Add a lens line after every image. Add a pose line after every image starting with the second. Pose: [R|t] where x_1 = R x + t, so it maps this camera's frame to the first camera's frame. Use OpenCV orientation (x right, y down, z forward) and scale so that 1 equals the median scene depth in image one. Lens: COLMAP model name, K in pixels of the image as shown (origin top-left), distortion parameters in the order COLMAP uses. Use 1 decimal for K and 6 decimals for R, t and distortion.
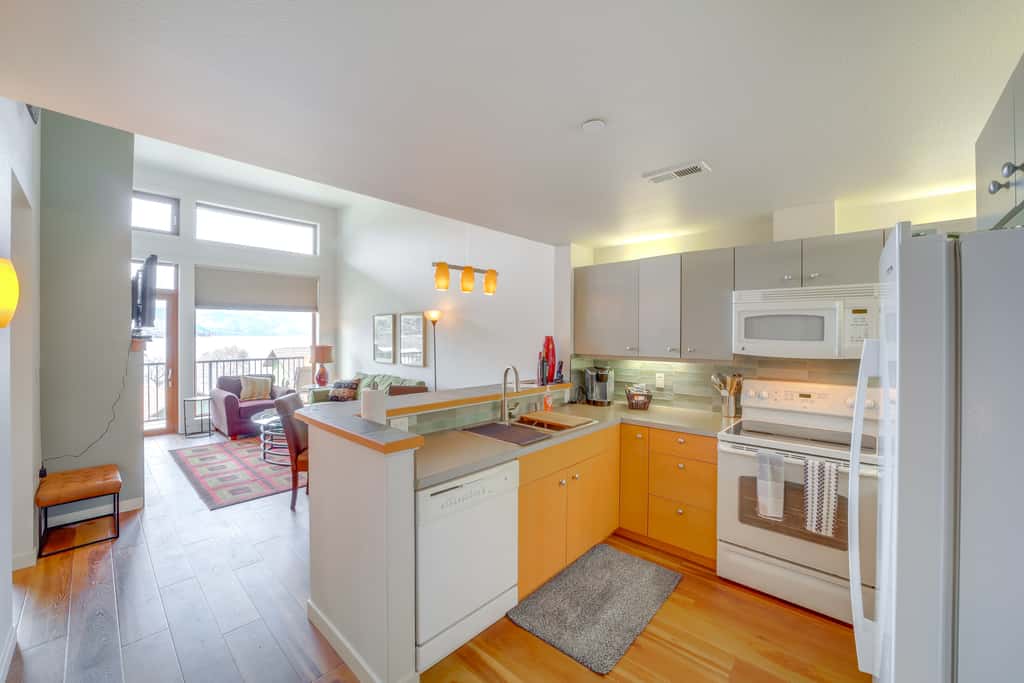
lens RADIAL K [[402.6, 0, 510.8], [0, 402.6, 336.7], [0, 0, 1]] dist [-0.021403, 0.000051]
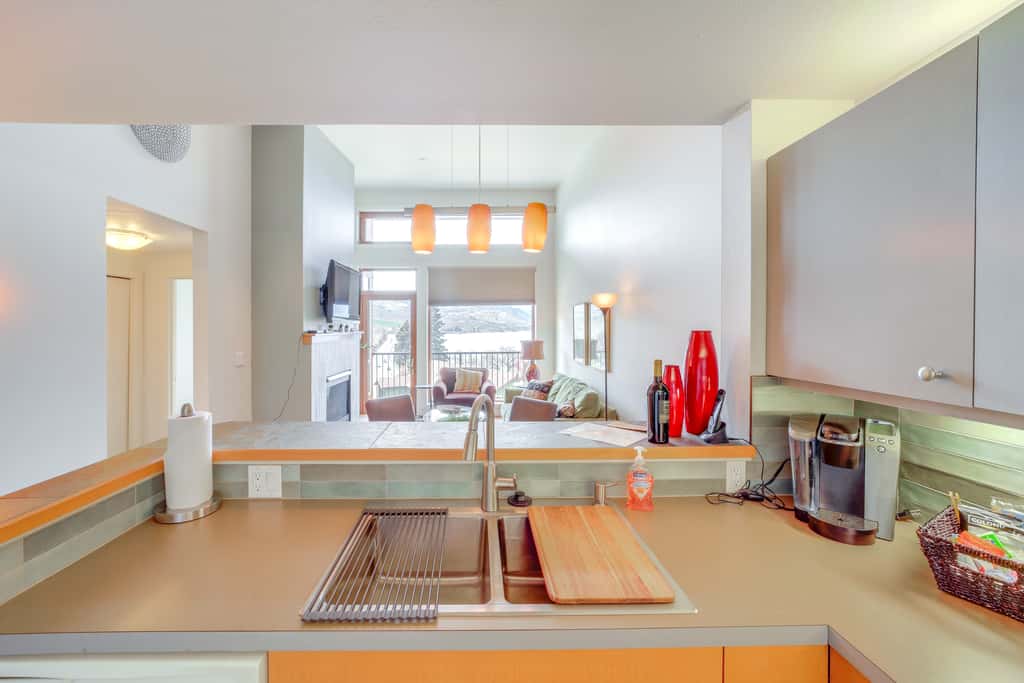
lens RADIAL K [[412.3, 0, 480.1], [0, 412.3, 328.7], [0, 0, 1]] dist [0.000261, 0.000119]
pose [[0.692767, -0.003751, -0.721151, 0.261004], [0.000486, 0.999989, -0.004735, -0.001404], [0.721161, 0.002930, 0.692761, 0.520767]]
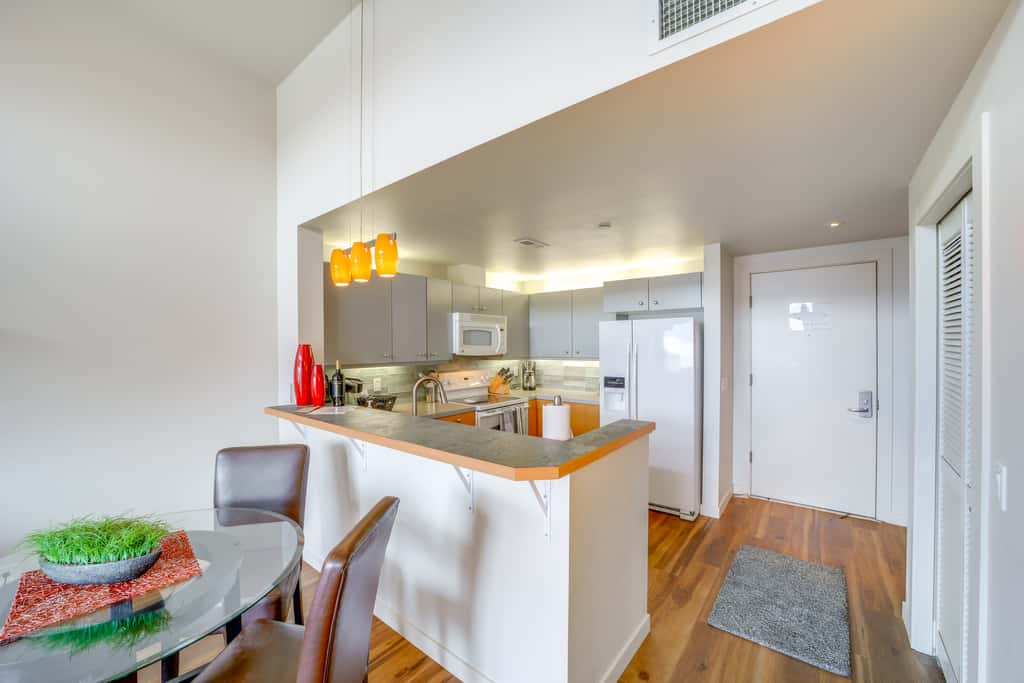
lens RADIAL K [[402.6, 0, 512.4], [0, 402.6, 344.6], [0, 0, 1]] dist [-0.021257, 0.000032]
pose [[-0.073134, -0.005324, 0.997308, -0.705521], [0.009588, 0.999936, 0.006041, -0.001972], [-0.997276, 0.010004, -0.073078, 0.683985]]
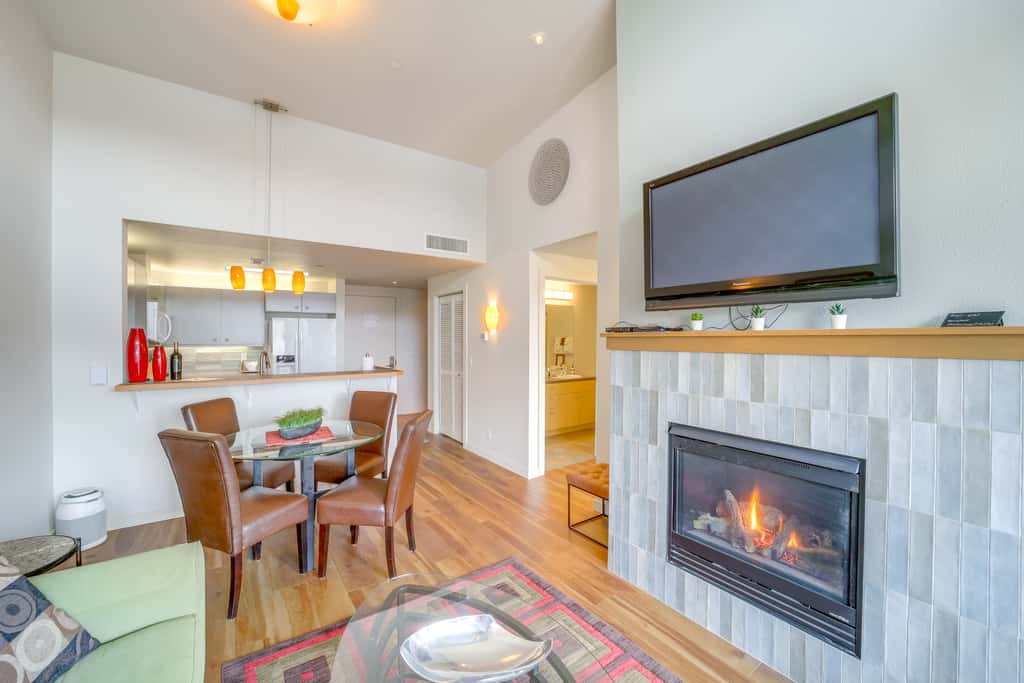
lens RADIAL K [[409.9, 0, 522.7], [0, 409.9, 338.7], [0, 0, 1]] dist [-0.001508, -0.000093]
pose [[-0.979349, -0.002770, 0.202156, -0.910586], [-0.001002, 0.999960, 0.008850, 0.011816], [-0.202172, 0.008465, -0.979313, 1.722897]]
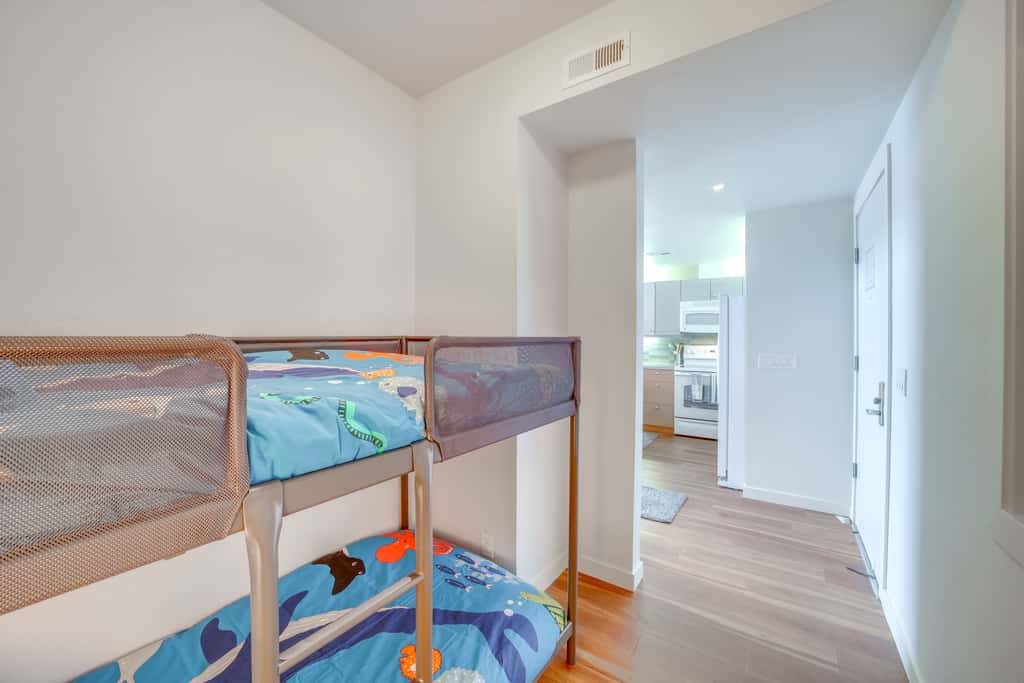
lens RADIAL K [[401.4, 0, 514.7], [0, 401.4, 333.0], [0, 0, 1]] dist [0.000093, 0.000251]
pose [[0.989975, 0.004473, 0.141173, -0.449487], [-0.003190, 0.999952, -0.009312, 0.054103], [-0.141208, 0.008768, 0.989941, -0.718697]]
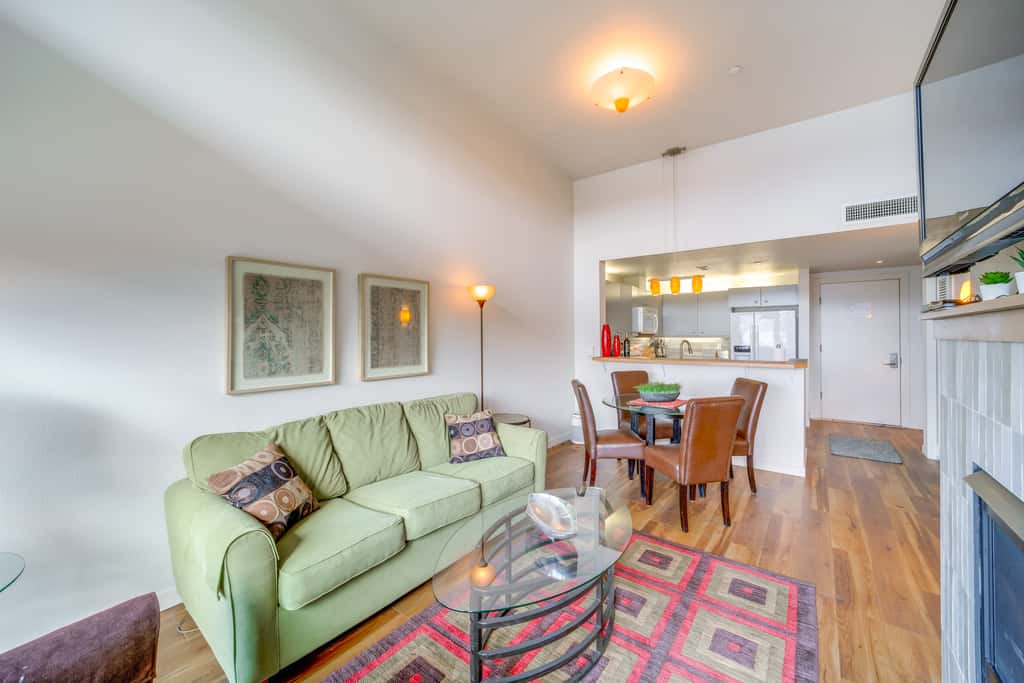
lens RADIAL K [[401.4, 0, 514.7], [0, 401.4, 333.0], [0, 0, 1]] dist [0.000093, 0.000251]
pose [[-0.102885, 0.000017, 0.994693, -1.322348], [0.008302, 0.999965, 0.000842, 0.025242], [-0.994659, 0.008344, -0.102882, 1.511835]]
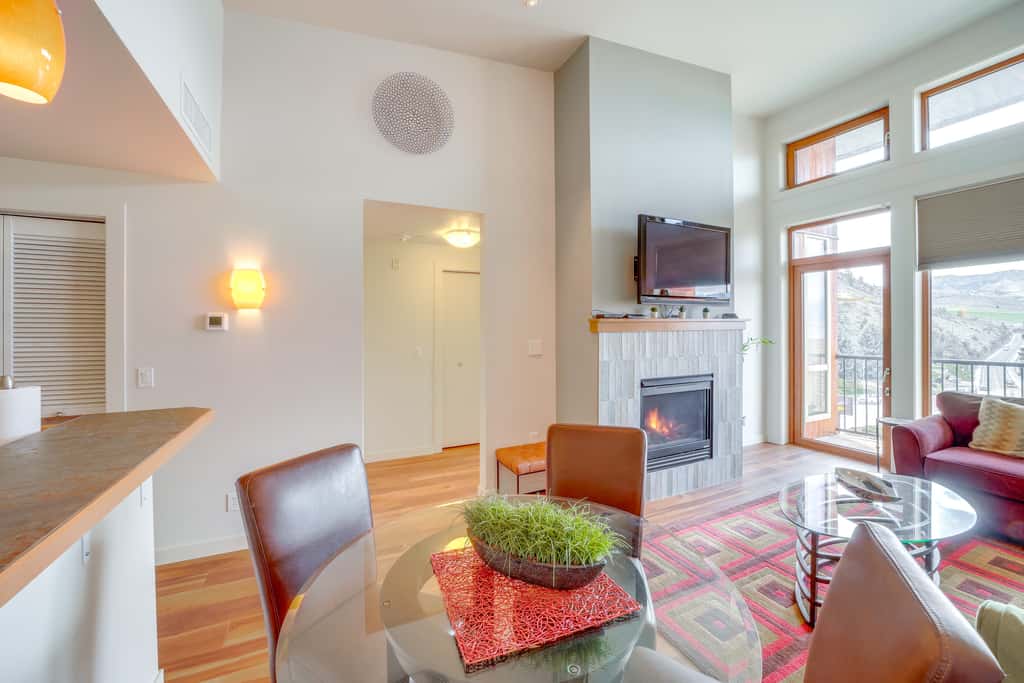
lens RADIAL K [[408.8, 0, 514.7], [0, 408.8, 327.8], [0, 0, 1]] dist [-0.033590, 0.000097]
pose [[-0.359823, 0.000002, -0.933020, -0.056552], [-0.001226, 0.999999, 0.000475, 0.026714], [0.933020, 0.001315, -0.359823, 1.137611]]
